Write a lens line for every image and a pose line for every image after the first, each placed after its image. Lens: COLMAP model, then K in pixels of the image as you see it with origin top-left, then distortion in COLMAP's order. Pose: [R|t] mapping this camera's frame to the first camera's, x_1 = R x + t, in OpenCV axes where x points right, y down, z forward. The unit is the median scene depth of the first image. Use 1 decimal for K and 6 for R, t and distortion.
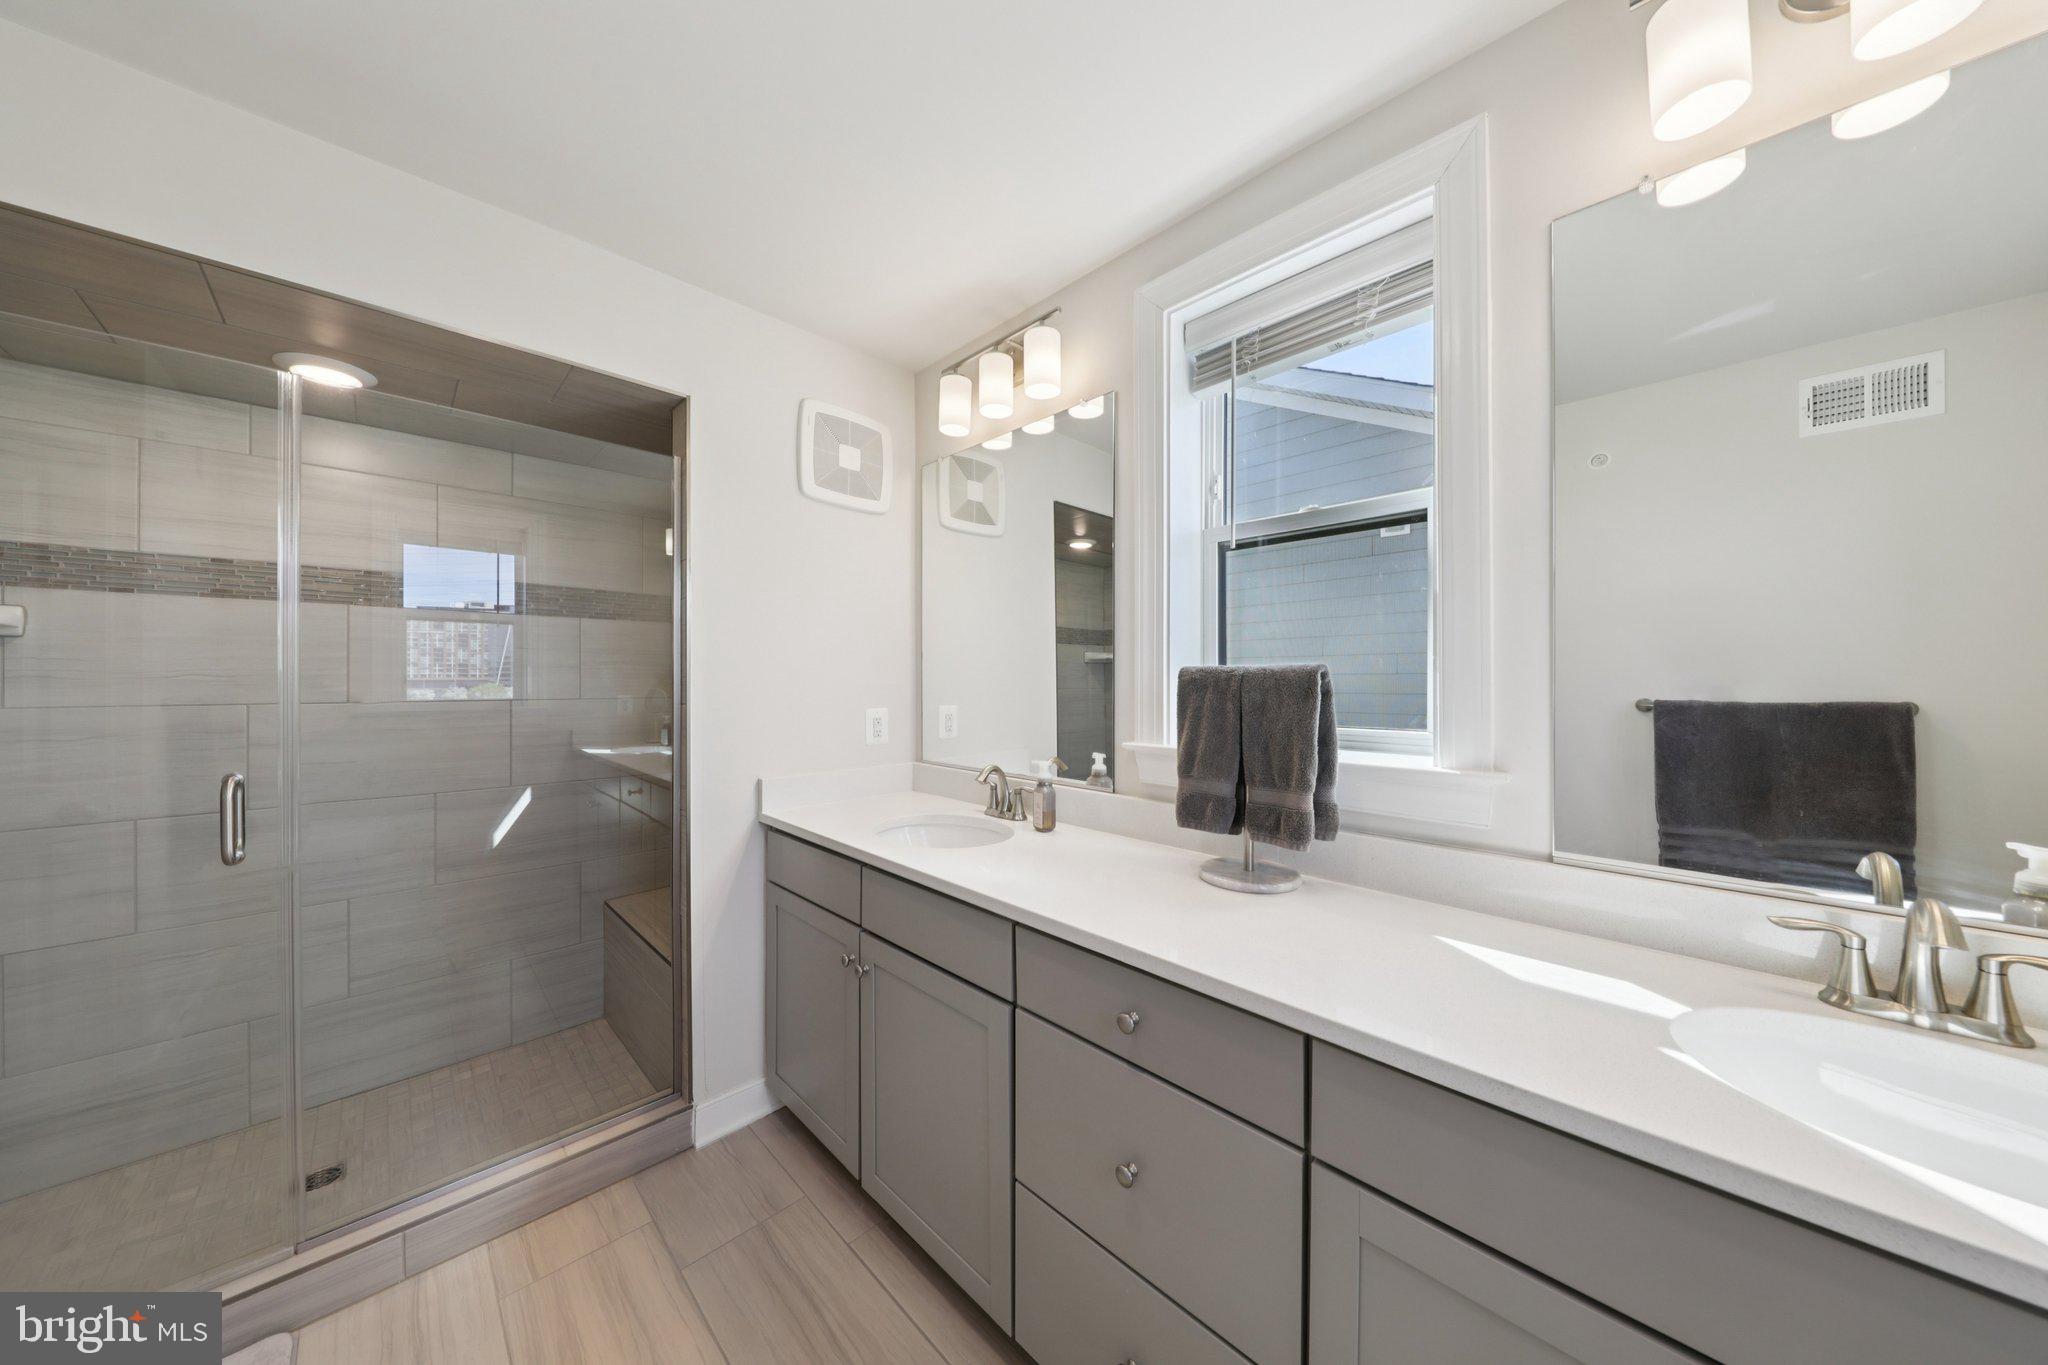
lens RADIAL K [[650.6, 0, 1032.0], [0, 650.6, 680.8], [0, 0, 1]] dist [-0.002178, -0.001015]
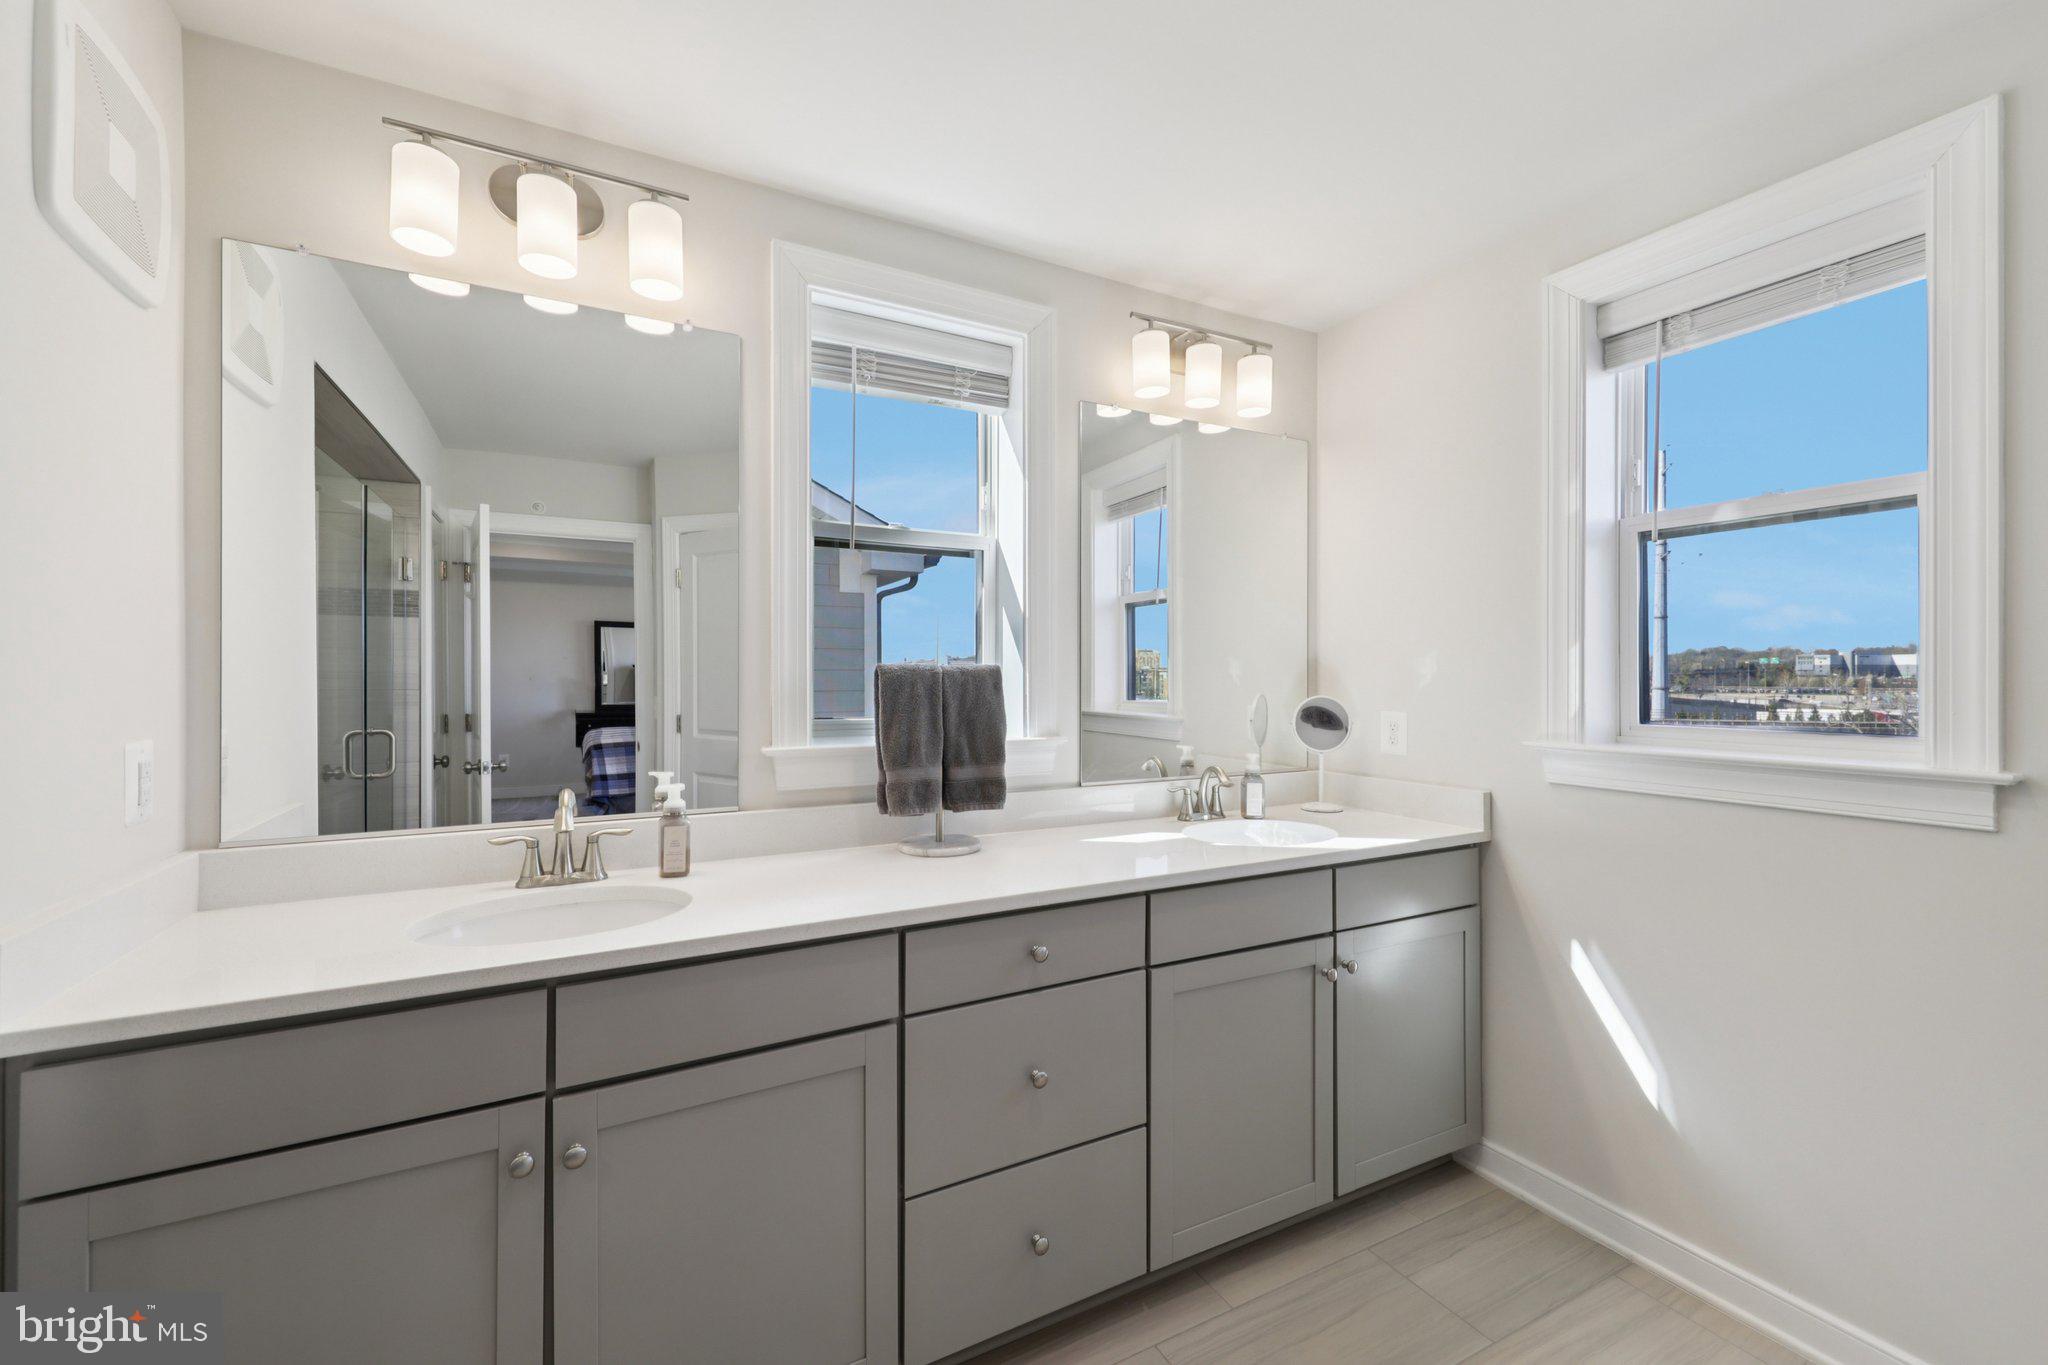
lens RADIAL K [[808.4, 0, 1040.7], [0, 808.4, 677.1], [0, 0, 1]] dist [0.005046, -0.002715]
pose [[0.283664, 0.001694, 0.958922, -0.755578], [0.002985, 0.999992, -0.002649, 0.001898], [-0.958919, 0.003614, 0.283656, 0.319206]]
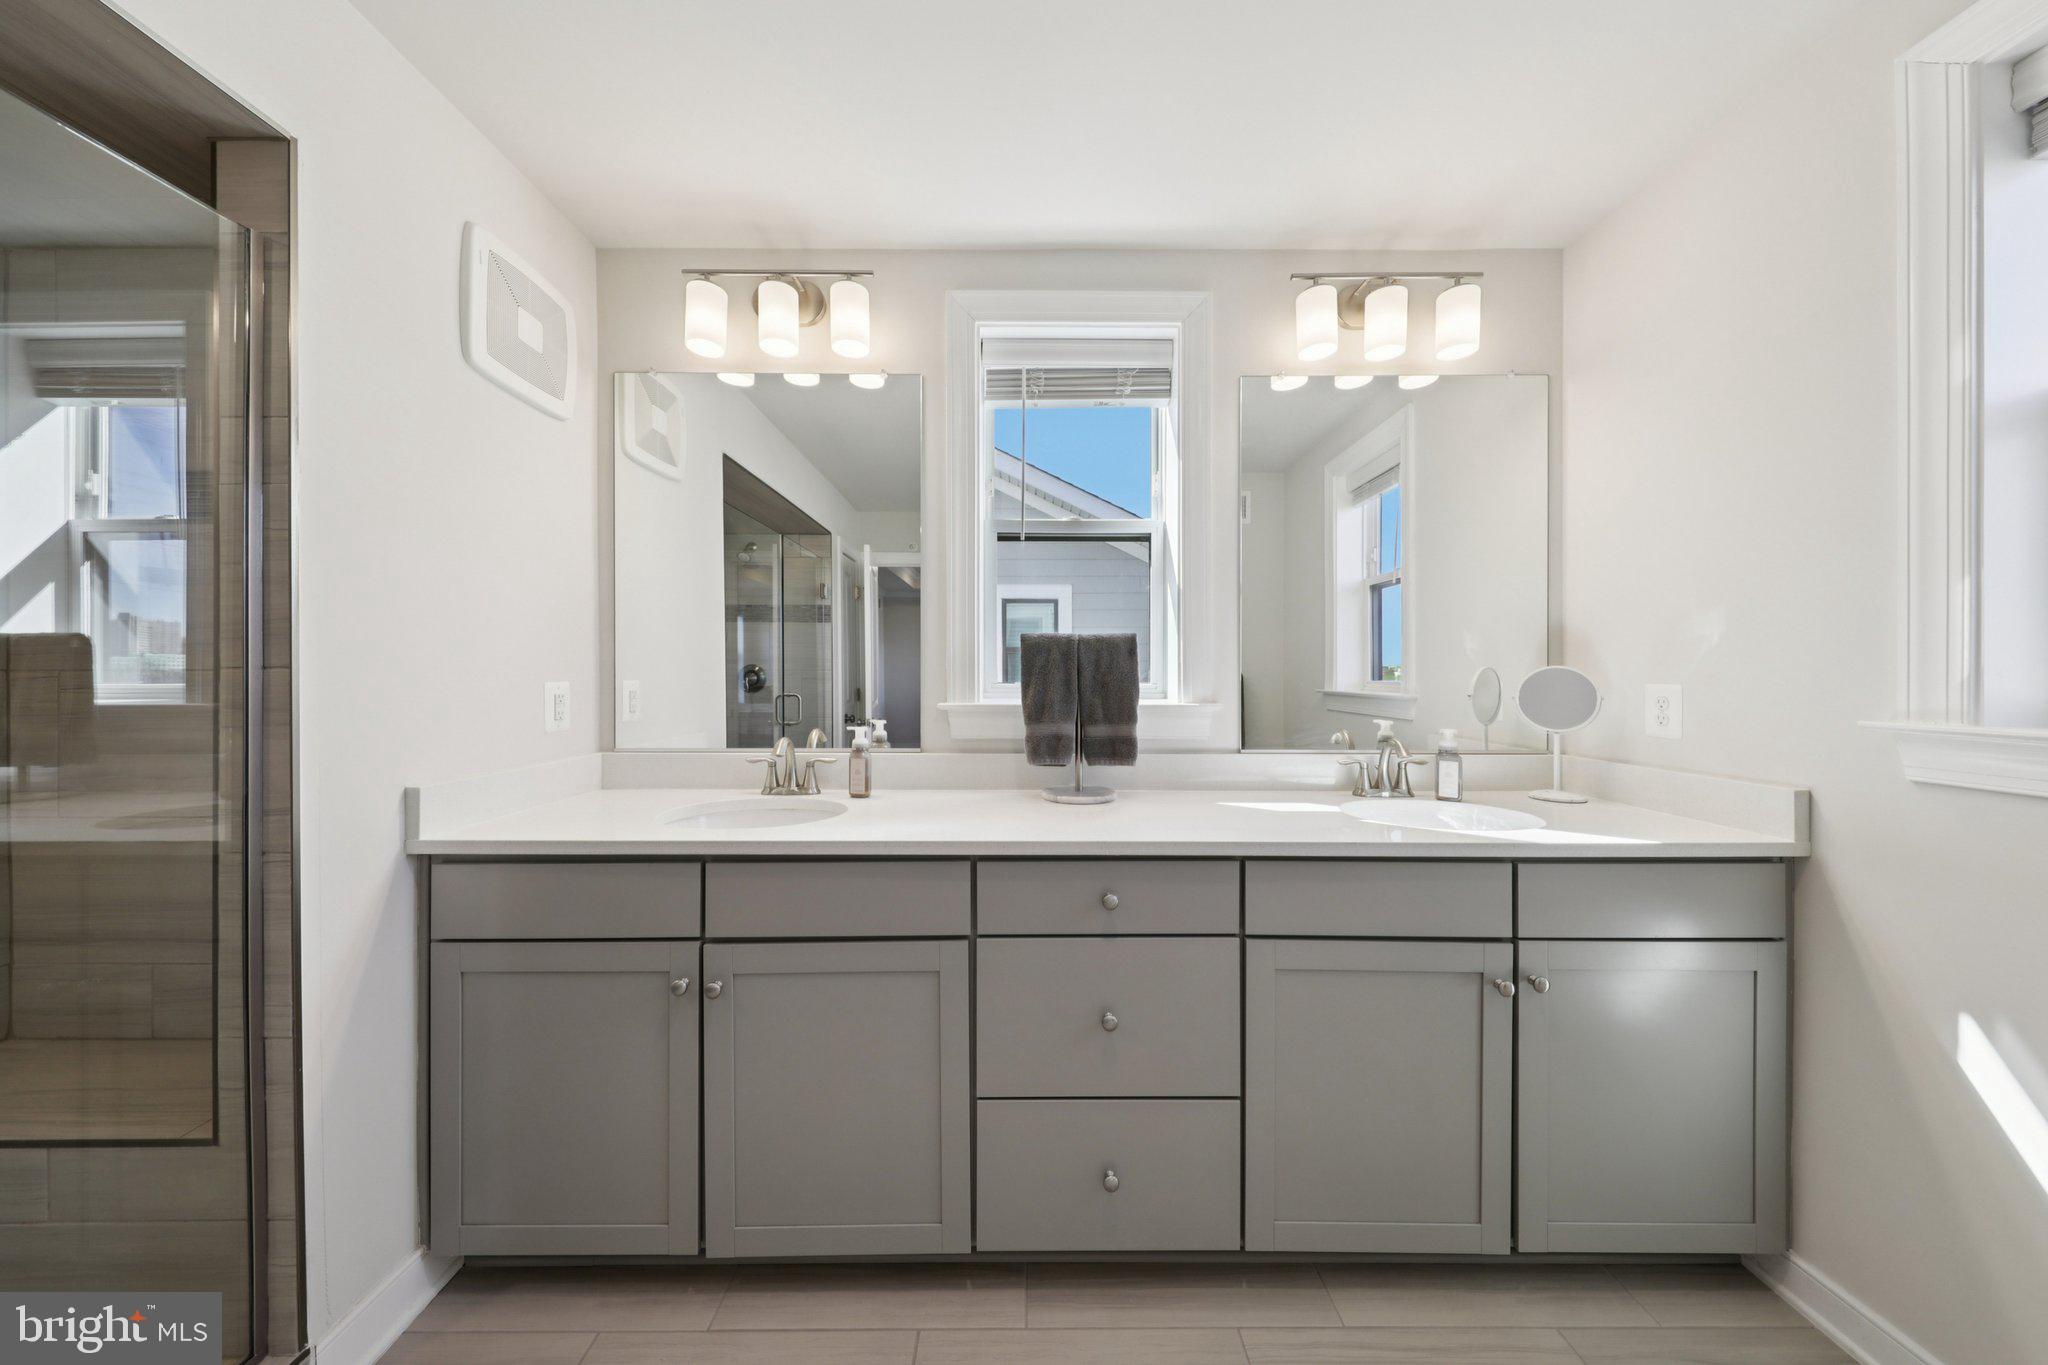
lens RADIAL K [[650.6, 0, 1038.0], [0, 650.6, 677.7], [0, 0, 1]] dist [-0.002178, -0.001015]
pose [[0.696312, -0.002088, 0.717736, -0.492970], [0.002306, 0.999997, 0.000672, 0.048473], [-0.717735, 0.001188, 0.696315, 0.121609]]
